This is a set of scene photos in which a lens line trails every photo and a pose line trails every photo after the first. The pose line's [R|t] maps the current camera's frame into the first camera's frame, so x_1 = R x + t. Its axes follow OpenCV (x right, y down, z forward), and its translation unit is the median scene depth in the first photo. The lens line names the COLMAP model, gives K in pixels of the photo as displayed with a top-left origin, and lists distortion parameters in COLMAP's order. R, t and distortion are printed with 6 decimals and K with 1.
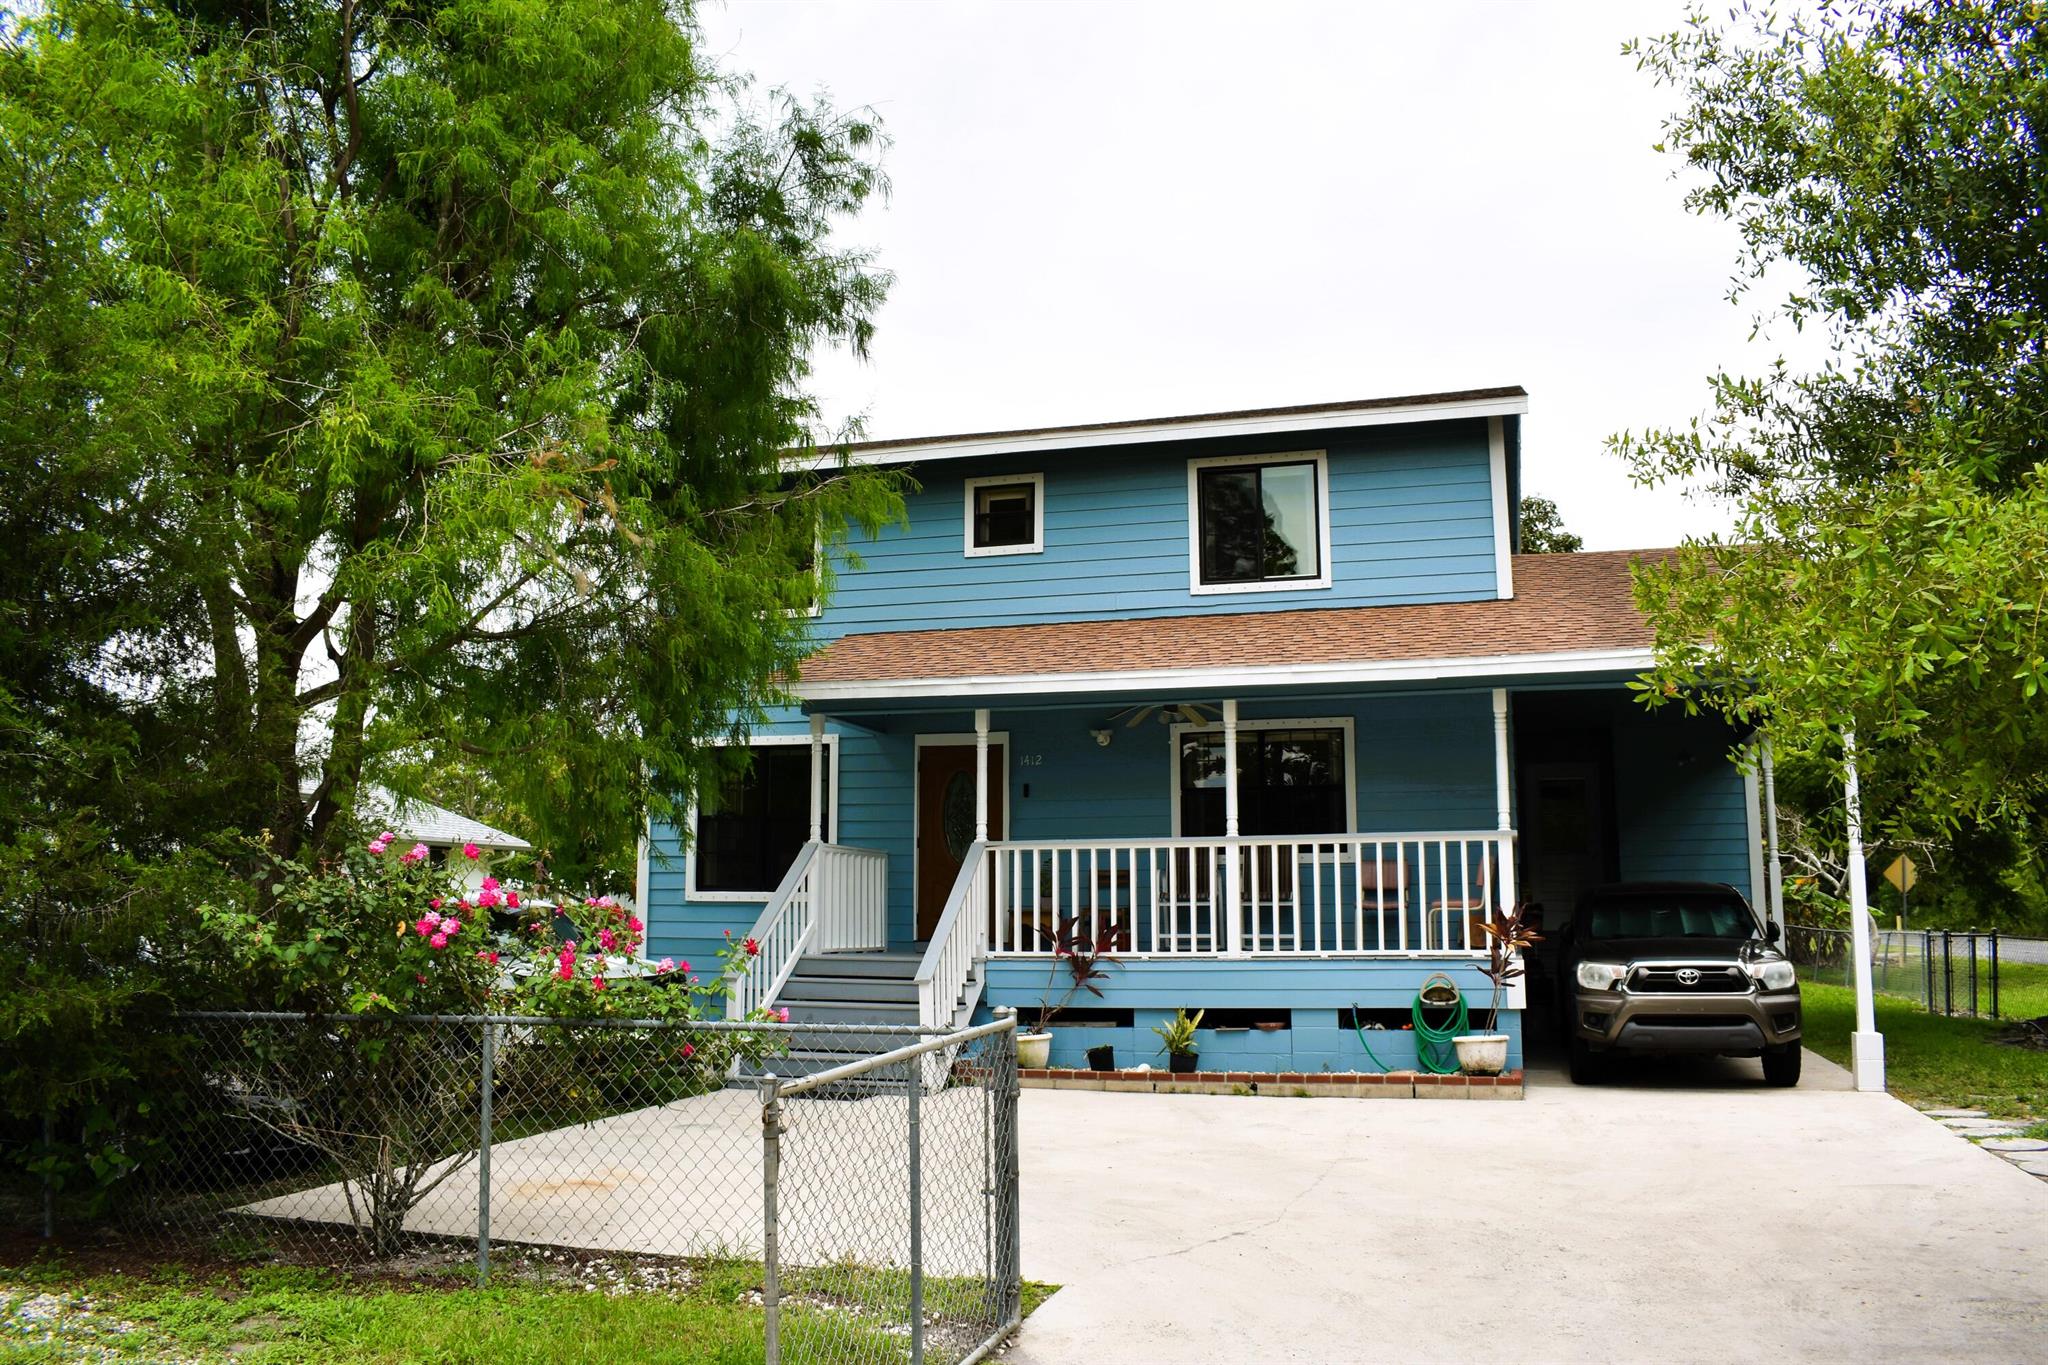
lens RADIAL K [[1608.0, 0, 1024.0], [0, 1608.0, 682.5], [0, 0, 1]] dist [-0.086297, 0.004844]
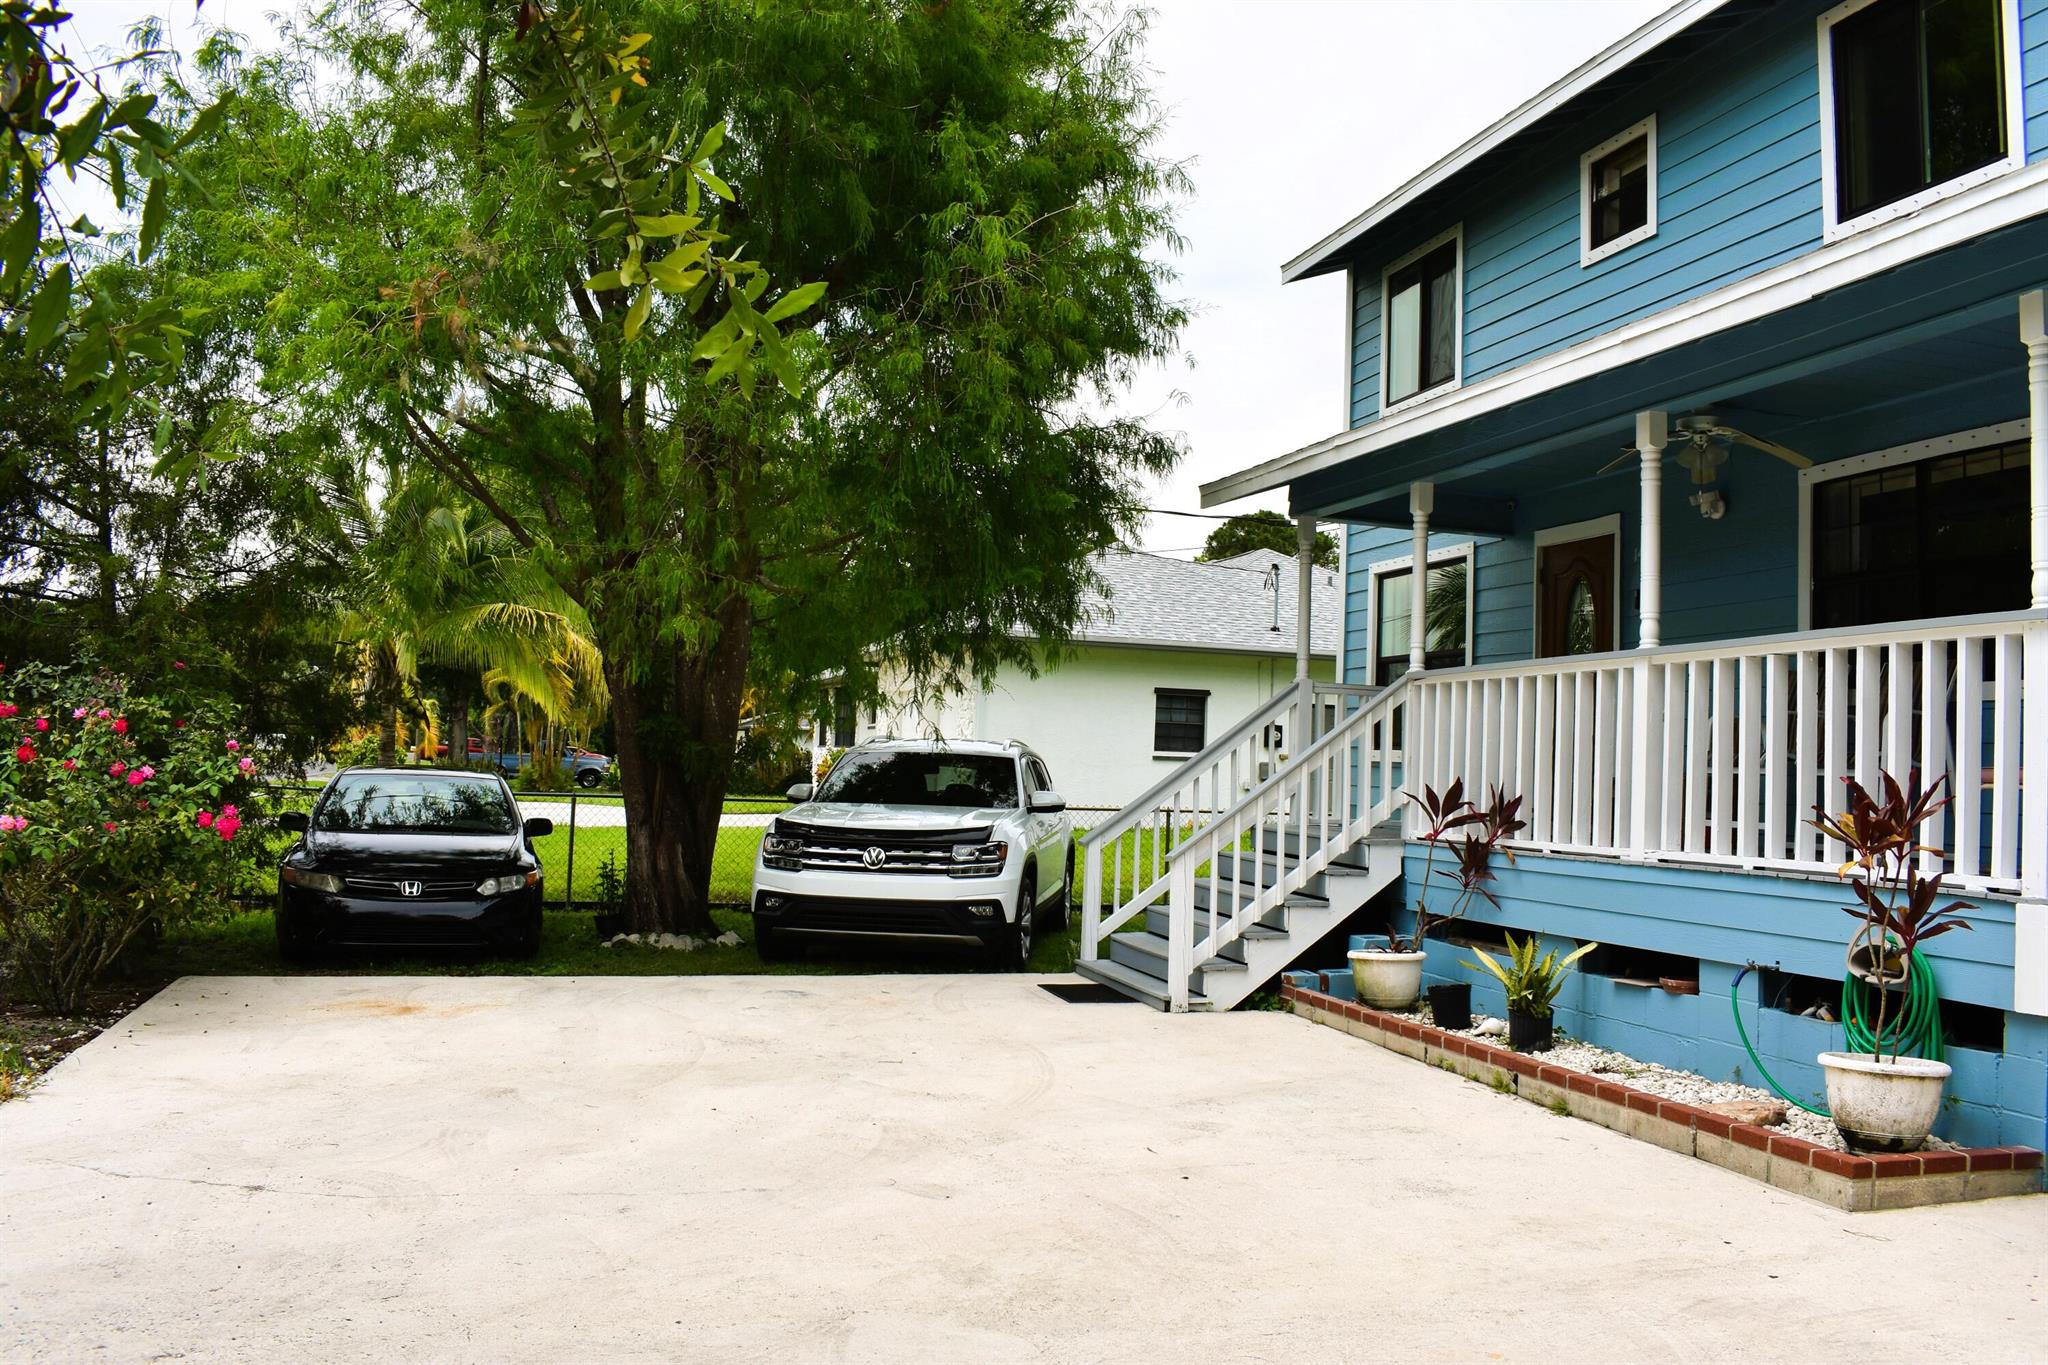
lens RADIAL K [[1608.0, 0, 1024.0], [0, 1608.0, 682.5], [0, 0, 1]] dist [-0.086297, 0.004844]
pose [[0.541293, -0.020086, -0.840594, 0.490434], [0.078516, 0.996554, 0.026747, 0.076124], [0.837160, -0.080478, 0.541005, 0.513646]]
